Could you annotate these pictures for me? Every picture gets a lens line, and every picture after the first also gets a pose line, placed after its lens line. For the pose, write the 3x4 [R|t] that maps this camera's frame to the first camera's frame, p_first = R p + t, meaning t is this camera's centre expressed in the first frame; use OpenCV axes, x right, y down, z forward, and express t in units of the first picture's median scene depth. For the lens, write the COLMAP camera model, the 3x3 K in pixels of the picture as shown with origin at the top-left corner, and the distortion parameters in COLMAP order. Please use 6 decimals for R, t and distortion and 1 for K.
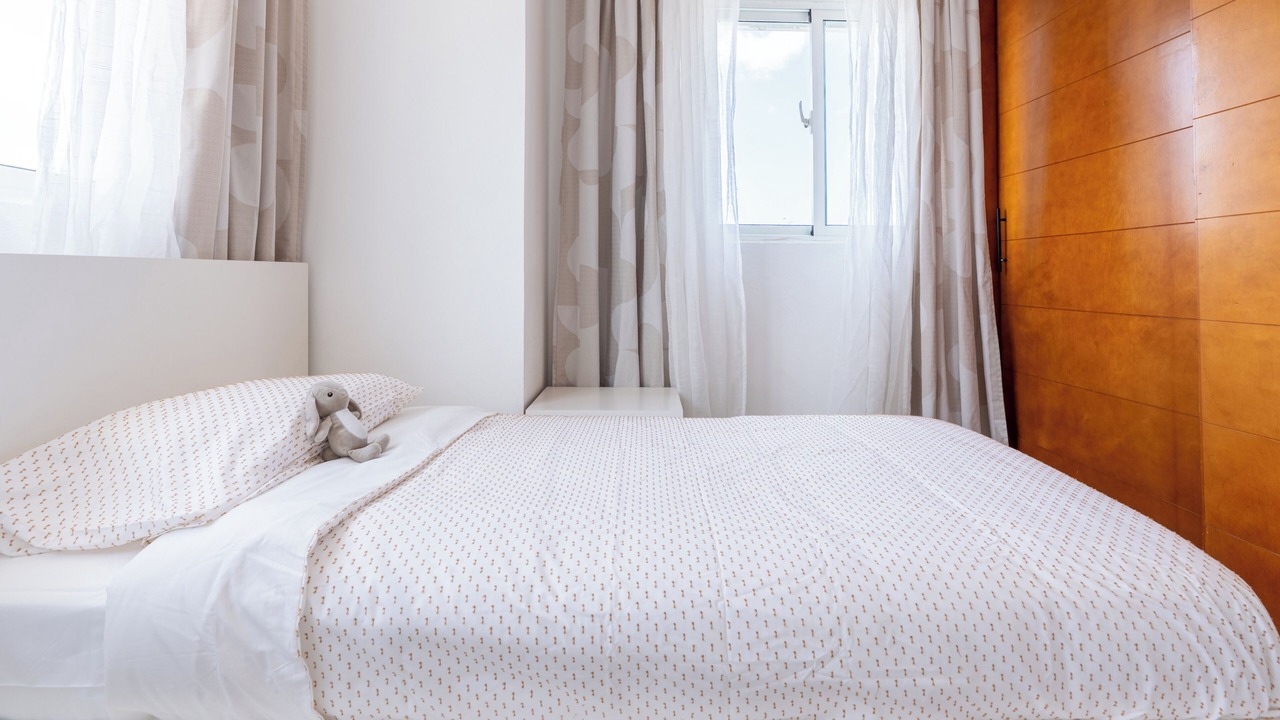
lens RADIAL K [[596.0, 0, 639.3], [0, 596.0, 262.8], [0, 0, 1]] dist [-0.006023, 0.000213]
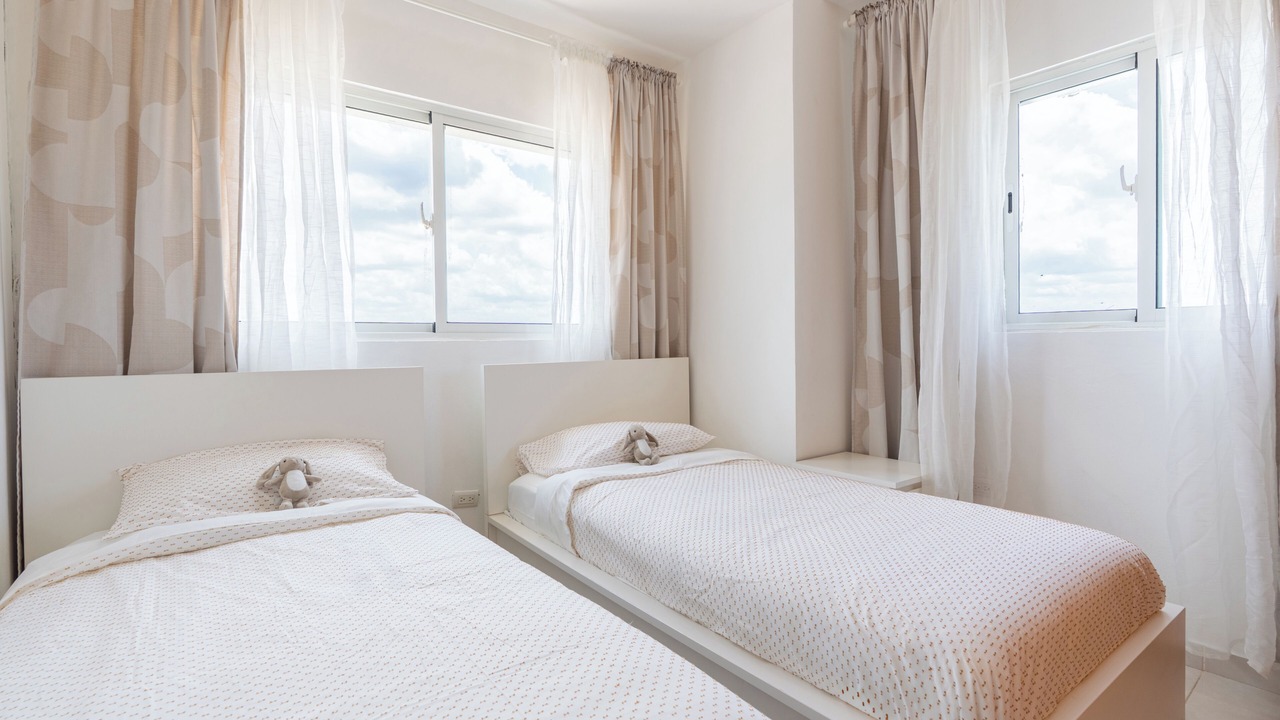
lens RADIAL K [[573.6, 0, 639.8], [0, 573.6, 354.9], [0, 0, 1]] dist [-0.011235, 0.004308]
pose [[0.596555, 0.002864, -0.802567, 0.810126], [0.035499, 0.998921, 0.029951, -0.073221], [0.801787, -0.046357, 0.595810, -0.104360]]
